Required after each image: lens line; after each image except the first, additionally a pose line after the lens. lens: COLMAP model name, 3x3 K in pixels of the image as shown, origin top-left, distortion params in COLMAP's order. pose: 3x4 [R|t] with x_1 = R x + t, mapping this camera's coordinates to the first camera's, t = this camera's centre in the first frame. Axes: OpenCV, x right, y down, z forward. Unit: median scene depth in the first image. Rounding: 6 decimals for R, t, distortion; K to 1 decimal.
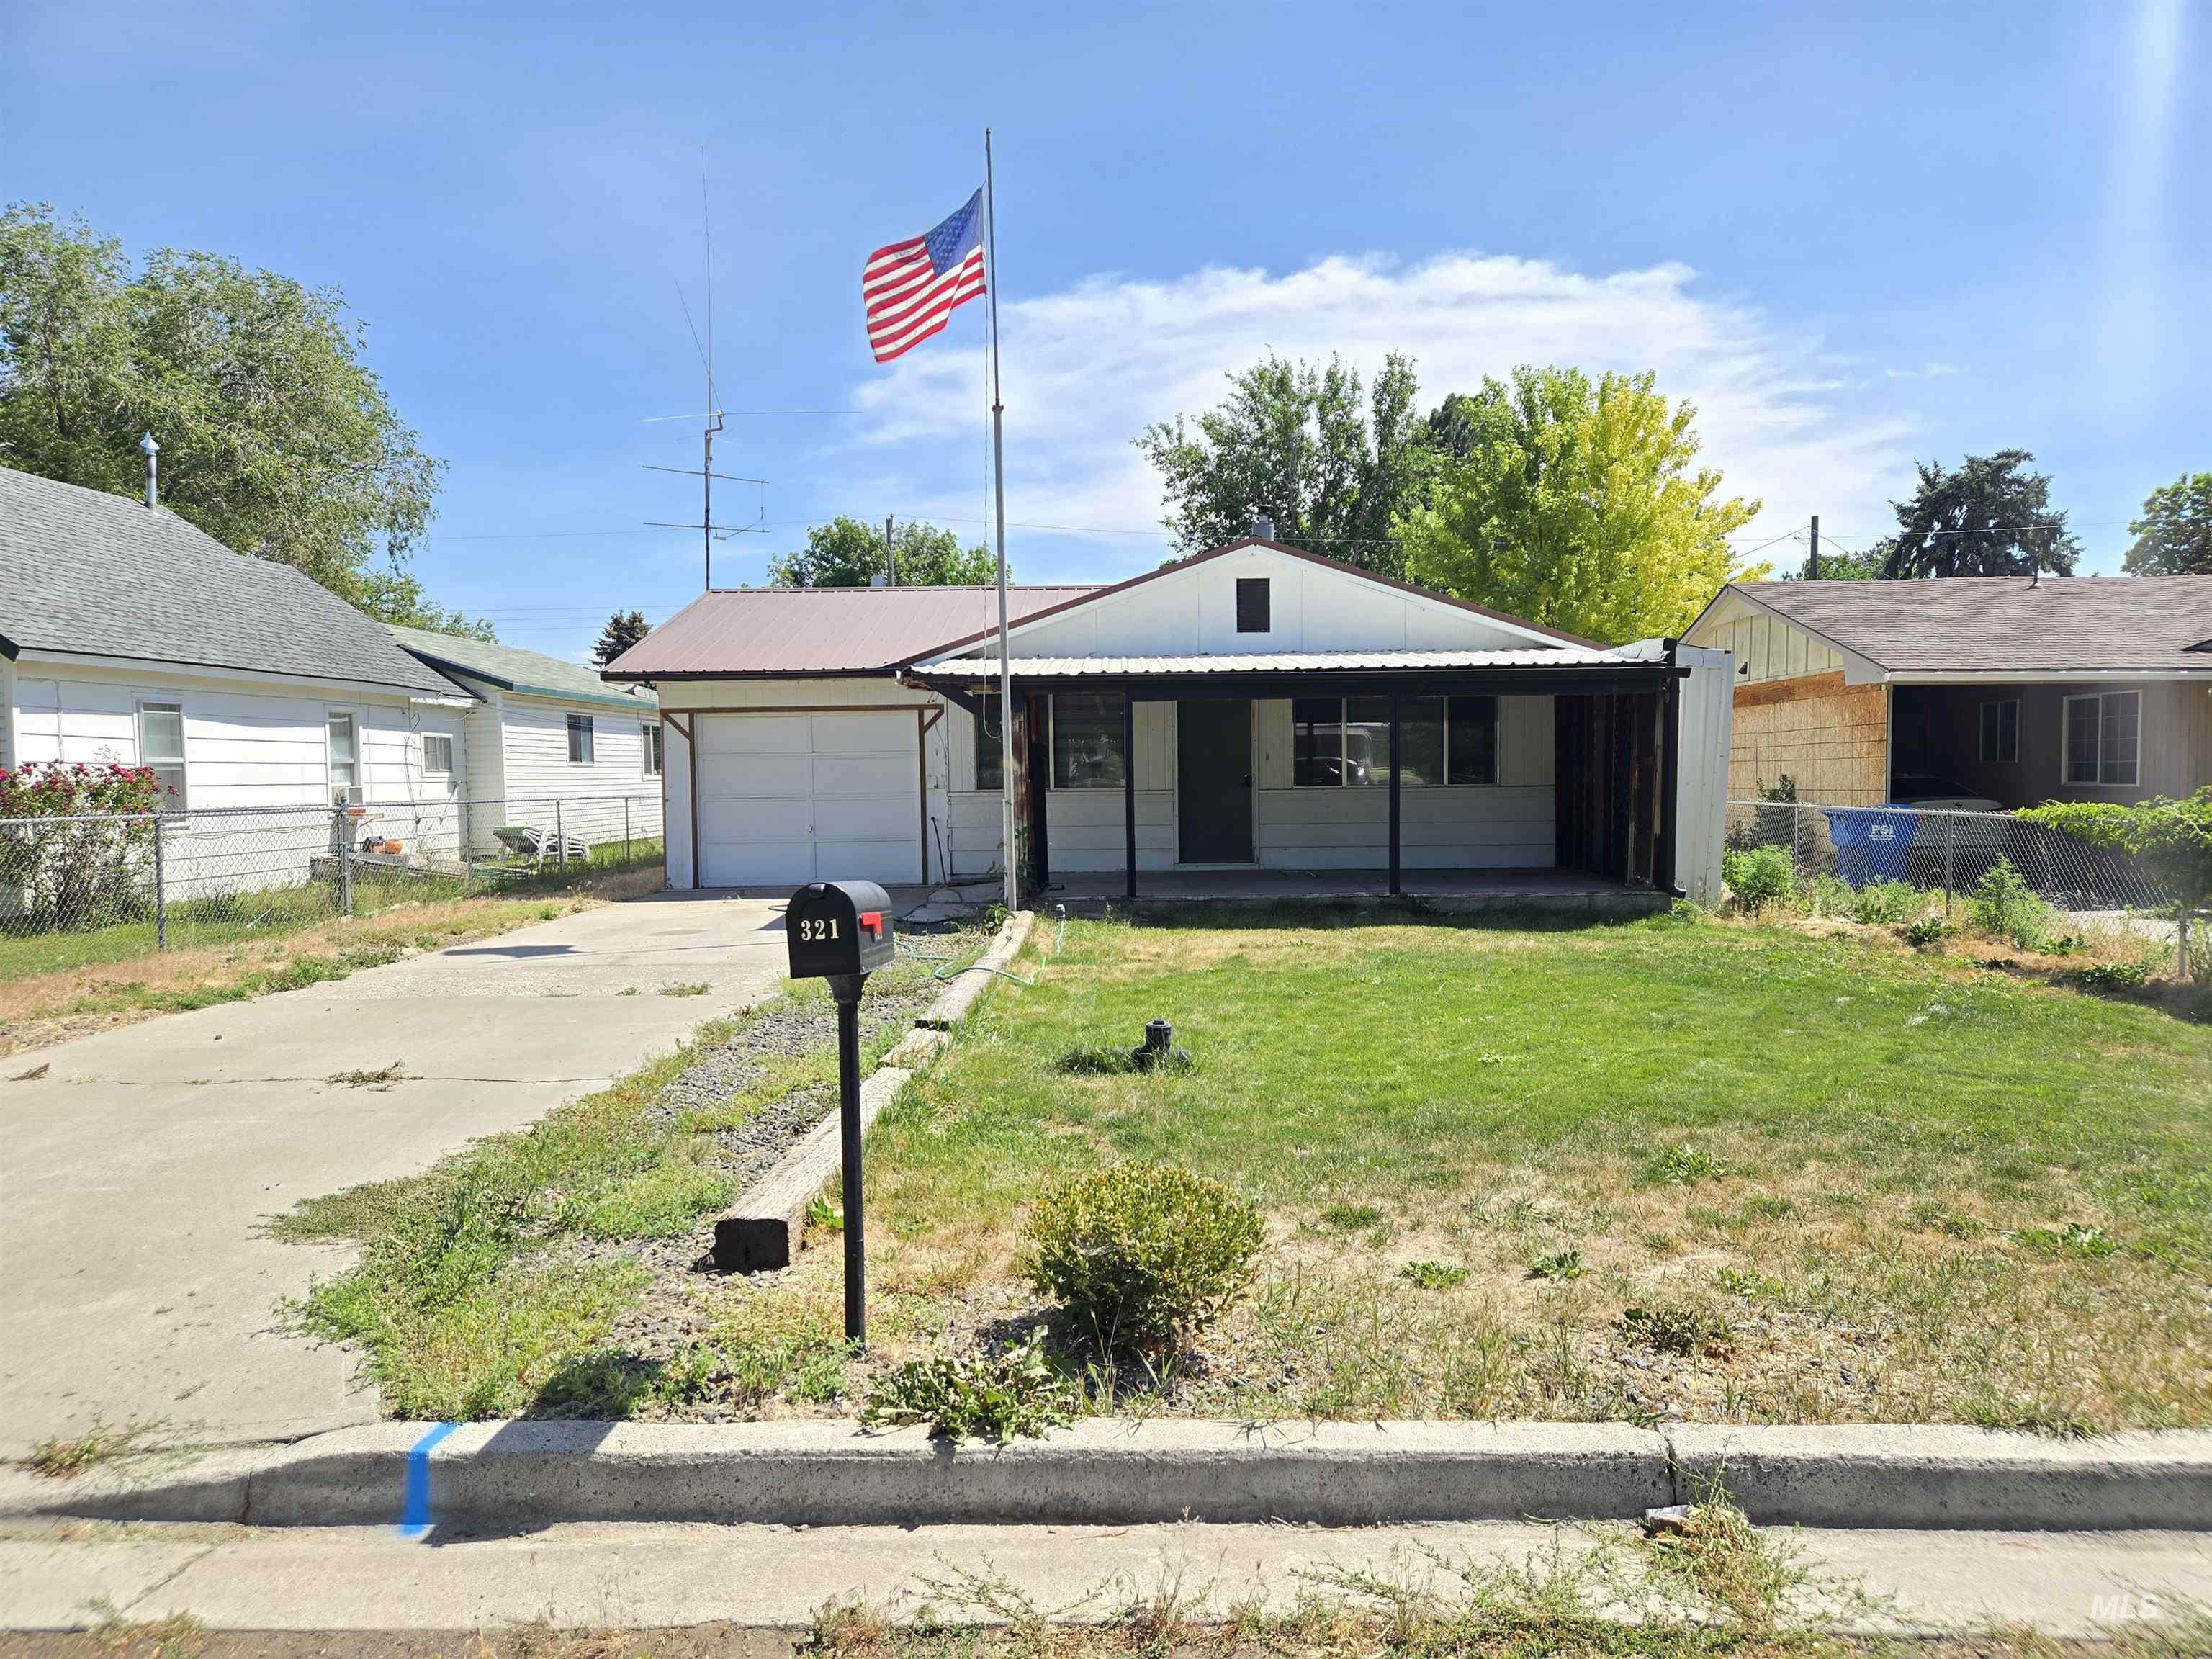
lens RADIAL K [[1452.4, 0, 1098.1], [0, 1452.4, 874.3], [0, 0, 1]] dist [0.060662, -0.048261]
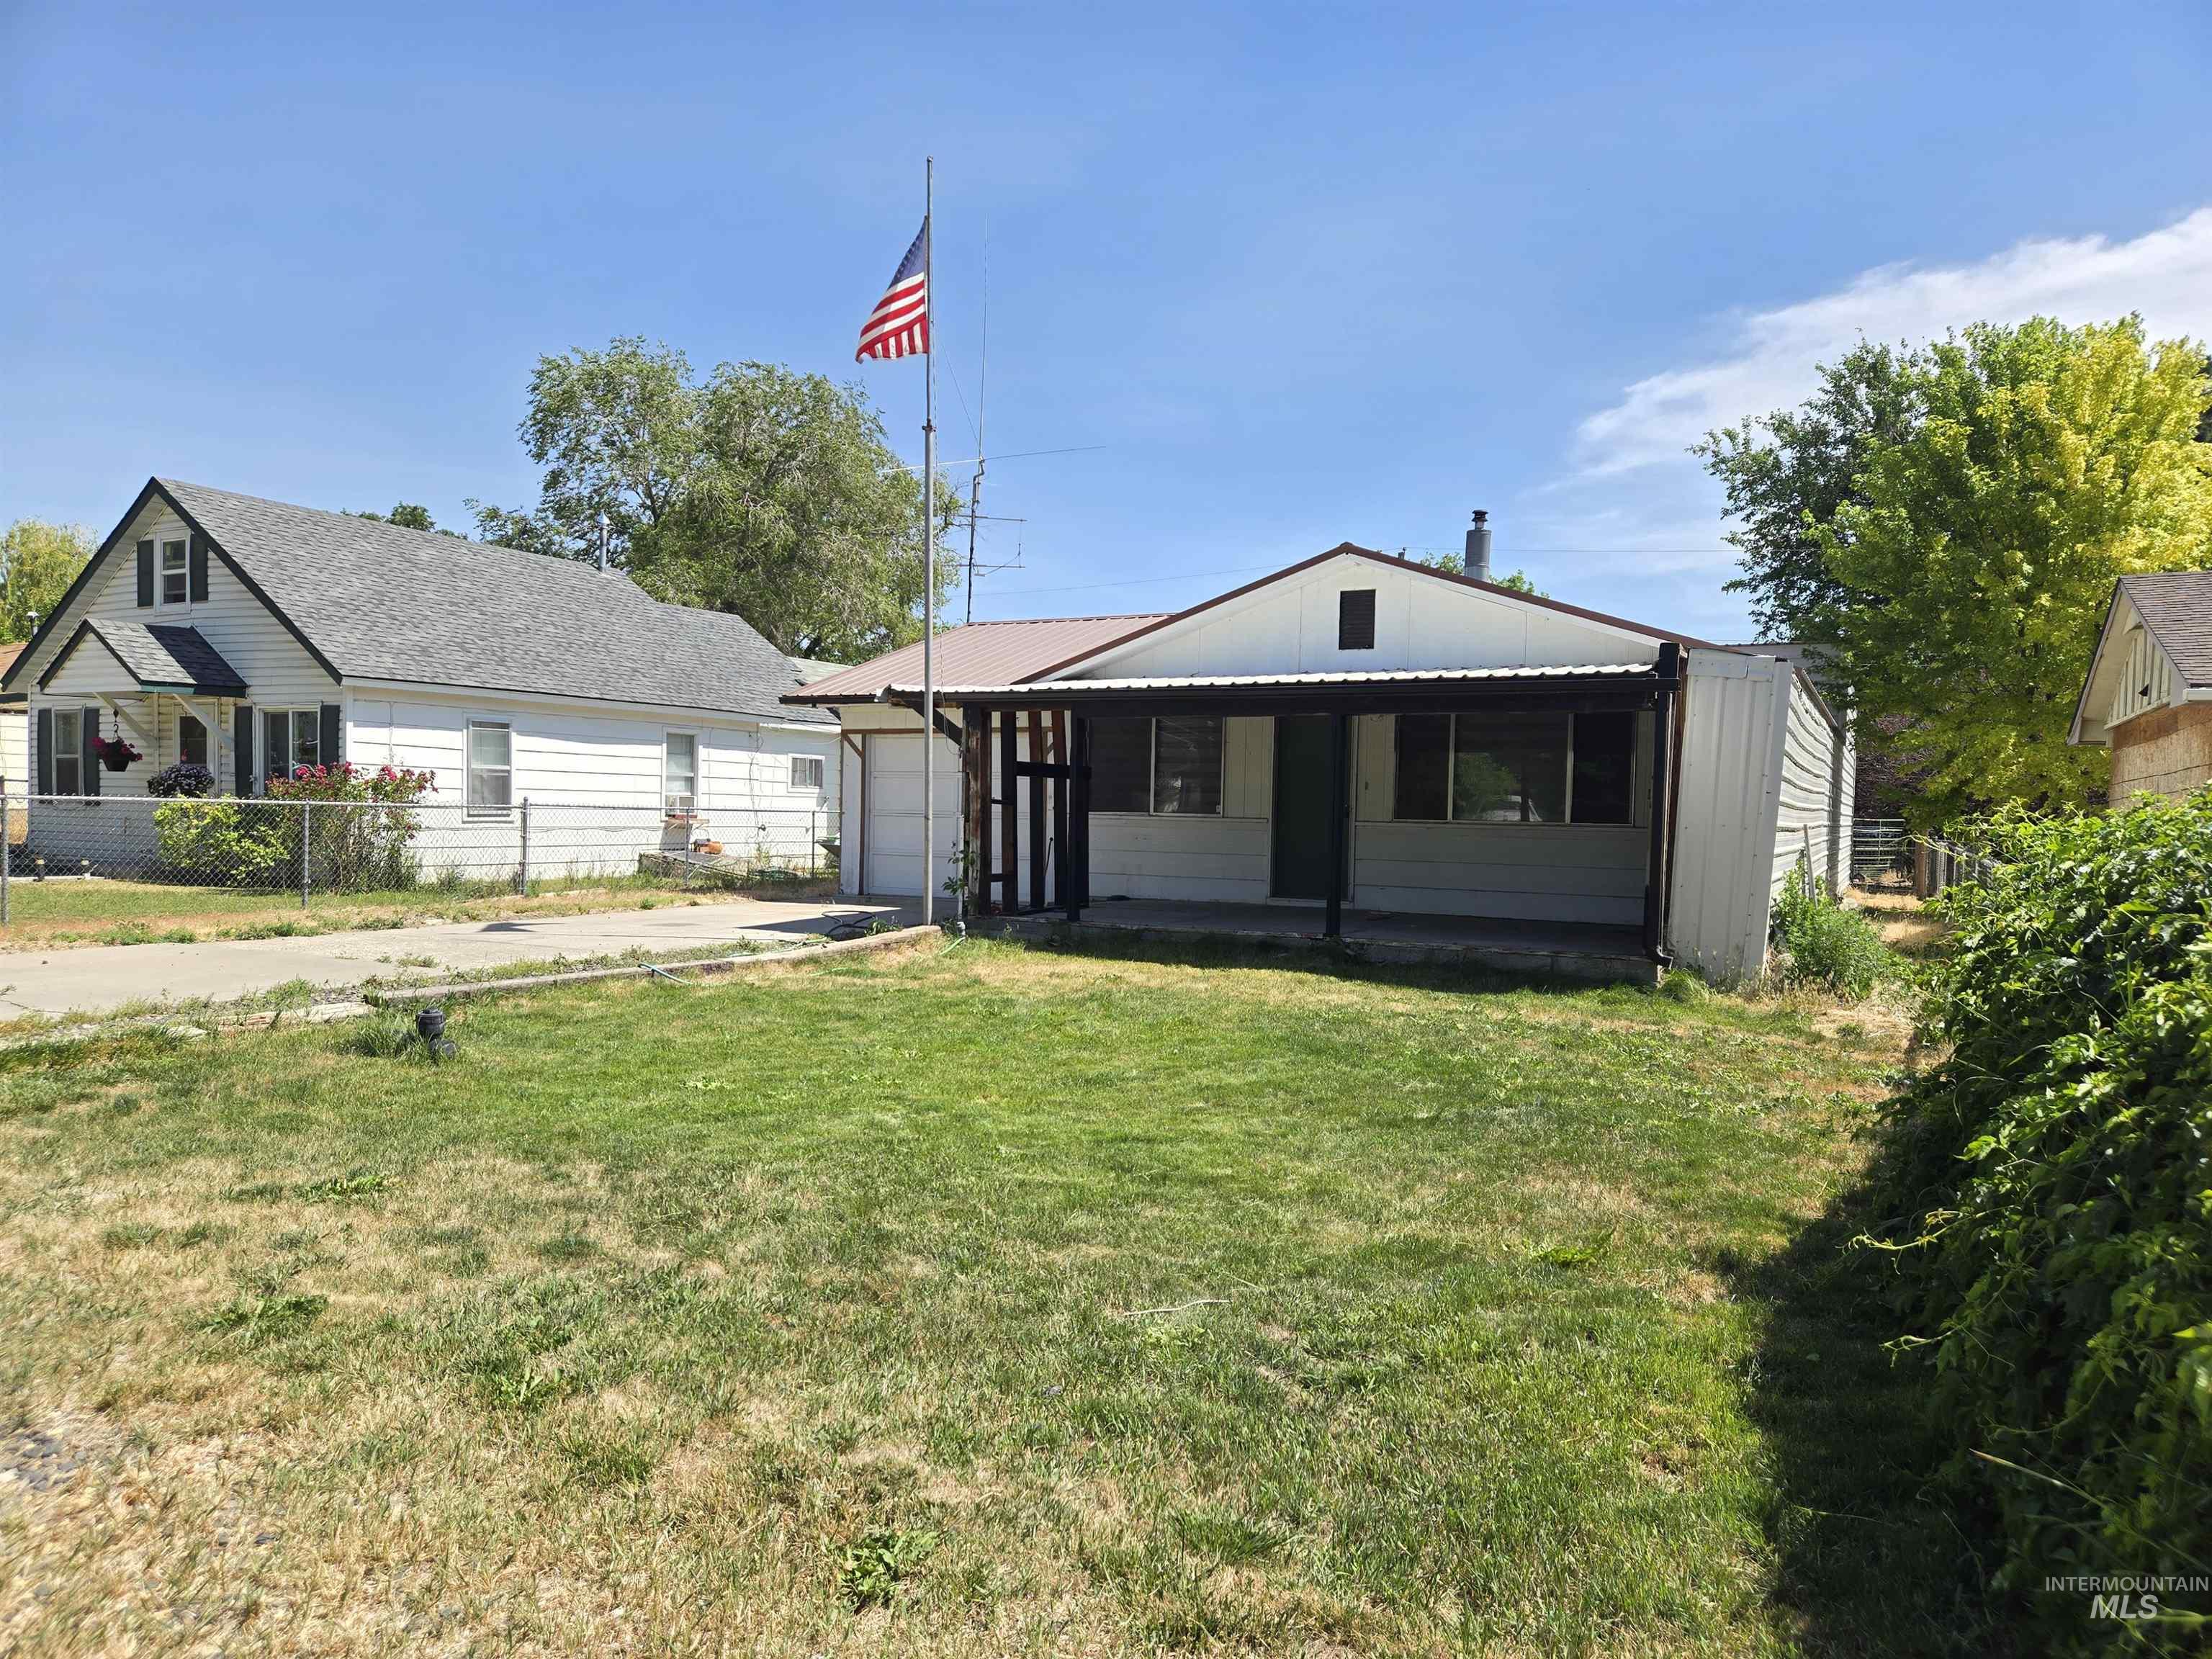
lens RADIAL K [[1452.4, 0, 1098.1], [0, 1452.4, 874.3], [0, 0, 1]] dist [0.060662, -0.048261]
pose [[0.892042, 0.051604, -0.448996, 0.369468], [-0.064050, 0.997868, -0.012564, -0.003493], [0.447390, 0.039965, 0.893446, 0.112349]]
